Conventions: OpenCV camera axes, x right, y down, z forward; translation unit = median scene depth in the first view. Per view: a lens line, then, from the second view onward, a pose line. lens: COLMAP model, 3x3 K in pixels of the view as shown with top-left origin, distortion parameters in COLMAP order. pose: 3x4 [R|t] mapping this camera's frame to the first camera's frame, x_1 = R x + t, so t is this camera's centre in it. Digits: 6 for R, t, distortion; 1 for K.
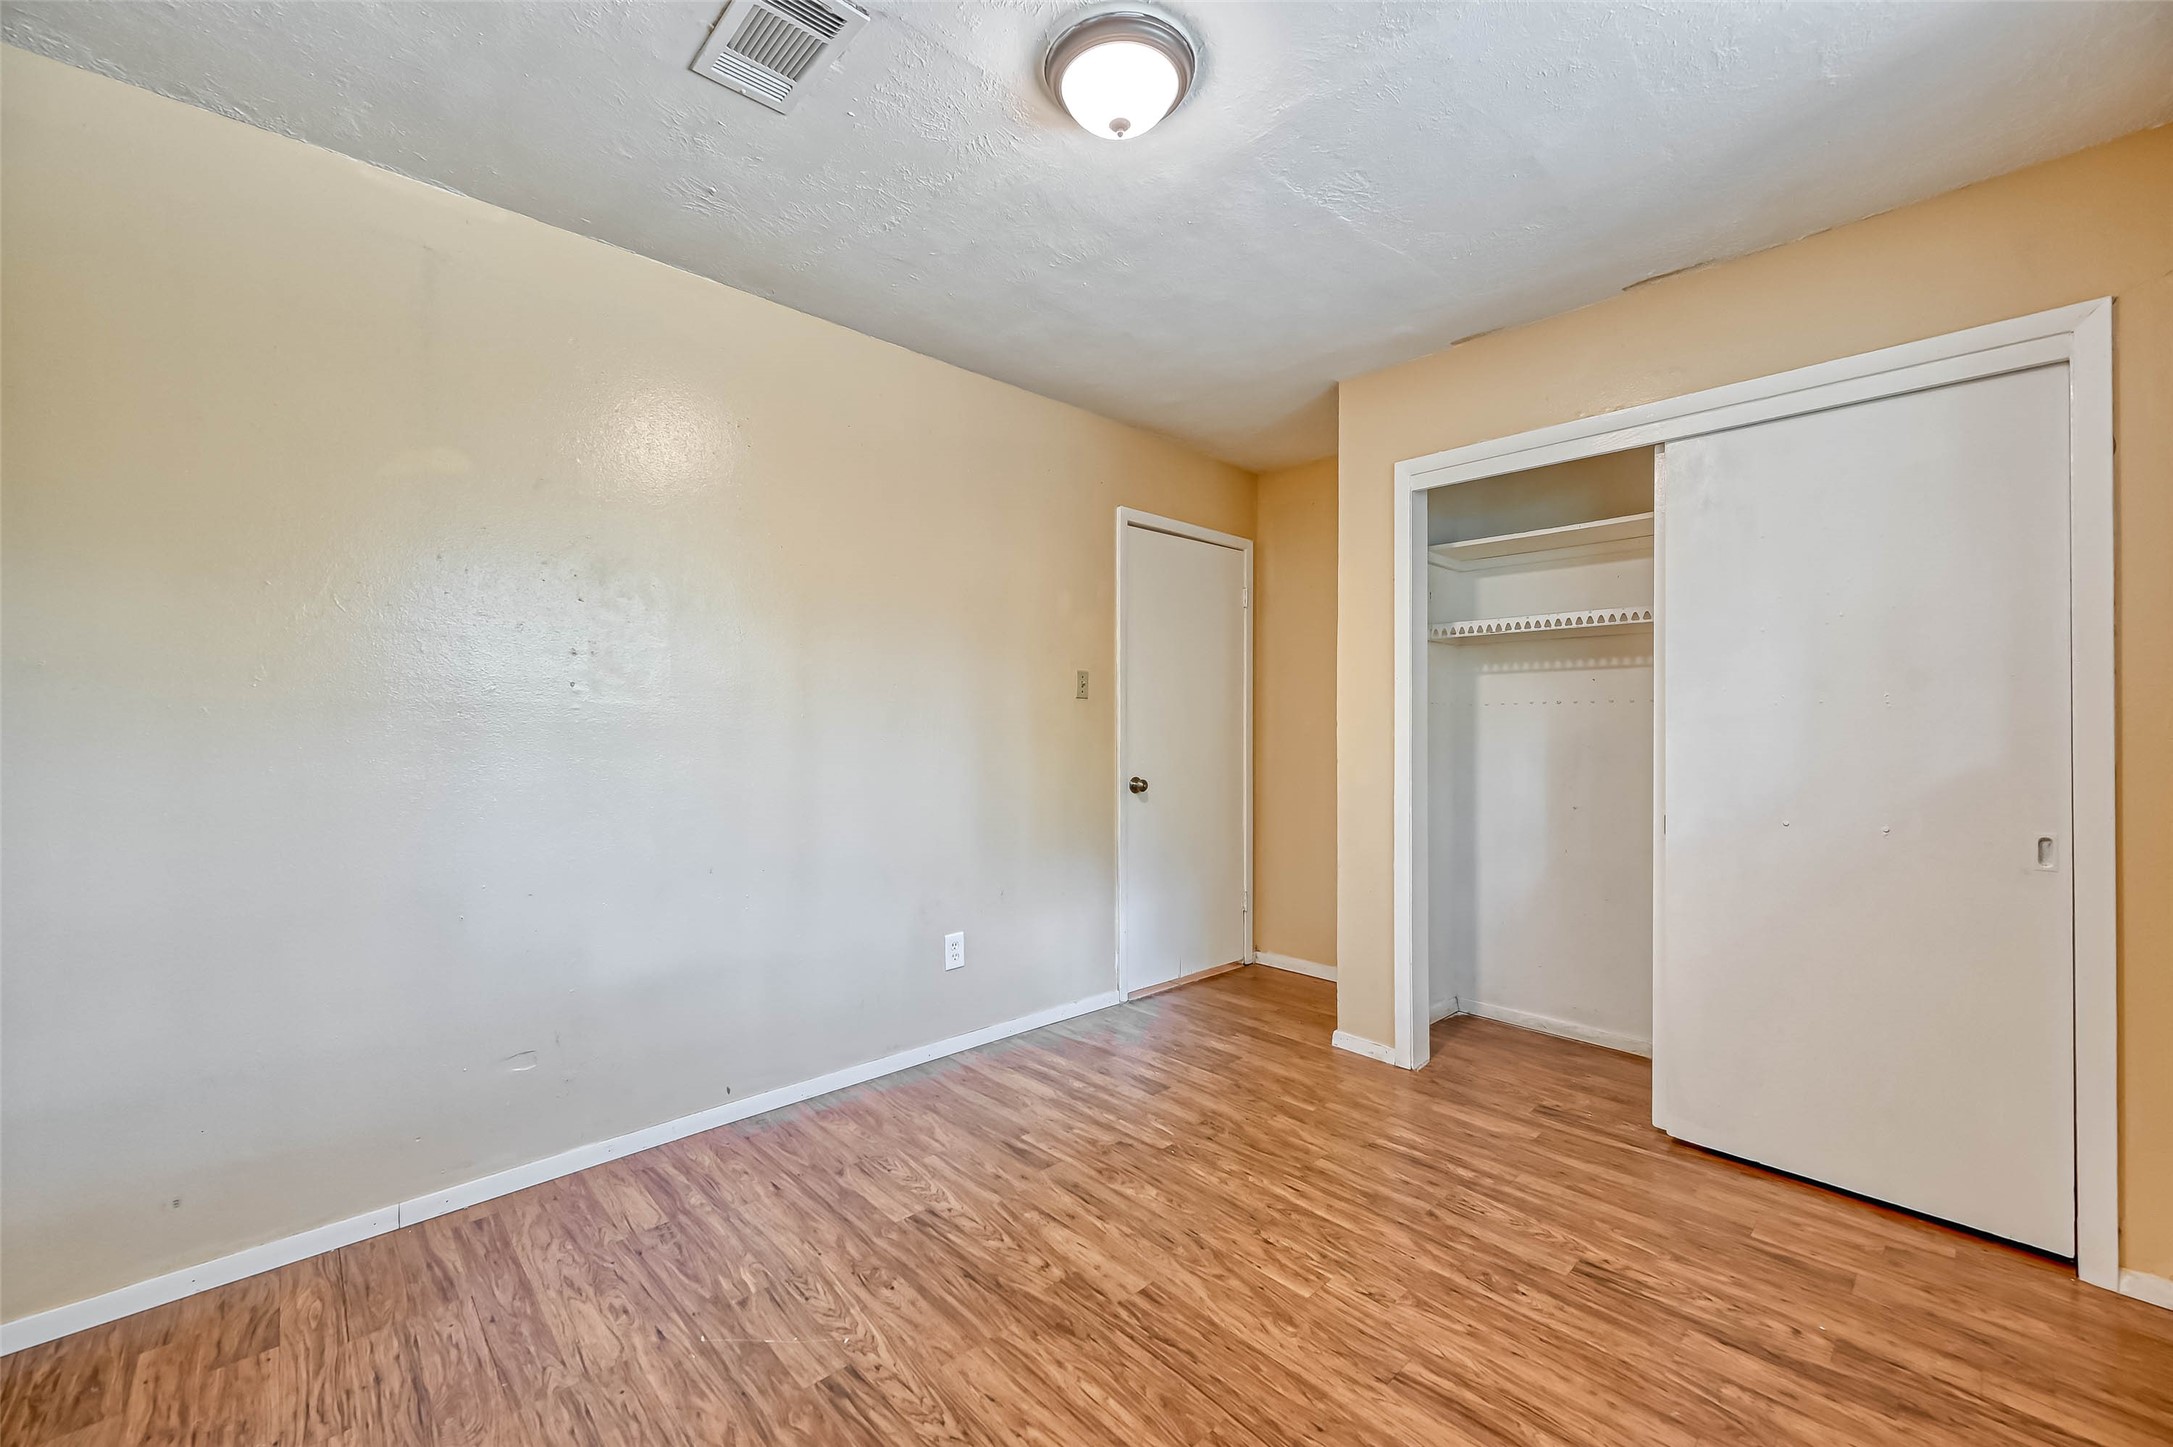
lens RADIAL K [[860.9, 0, 1086.5], [0, 860.9, 723.5], [0, 0, 1]] dist [0.001712, 0.000126]
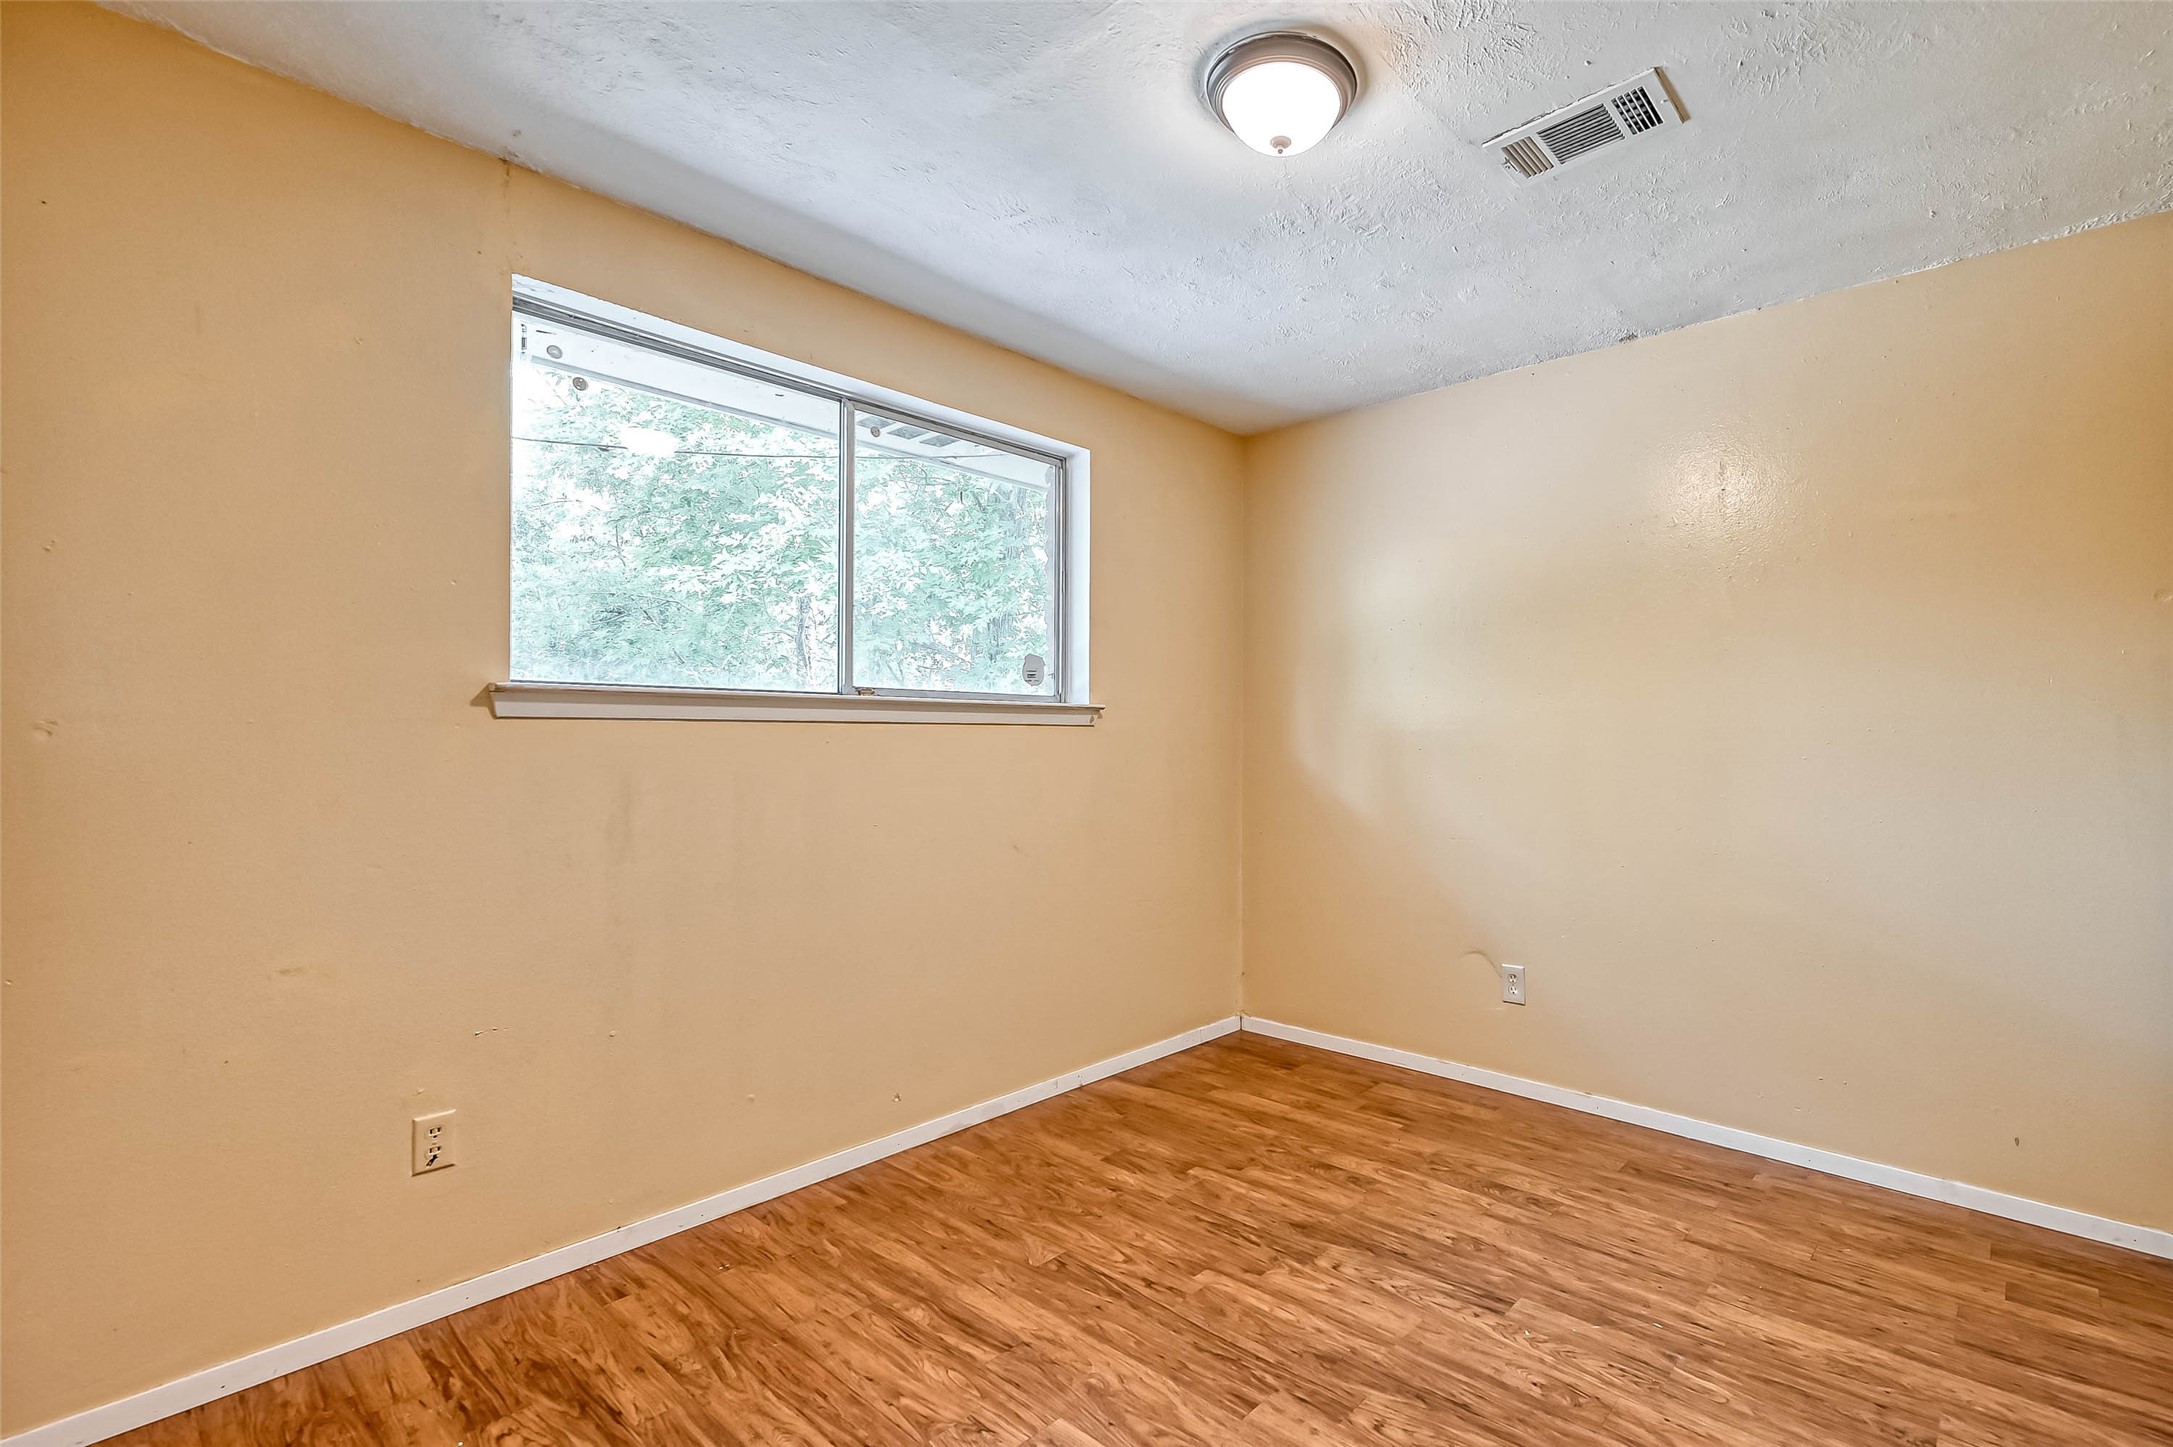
lens RADIAL K [[860.9, 0, 1086.5], [0, 860.9, 723.5], [0, 0, 1]] dist [0.001712, 0.000126]
pose [[-0.999425, -0.004648, 0.033597, 0.220800], [-0.005616, 0.999570, -0.028765, 0.003110], [-0.033449, -0.028937, -0.999021, 2.023813]]
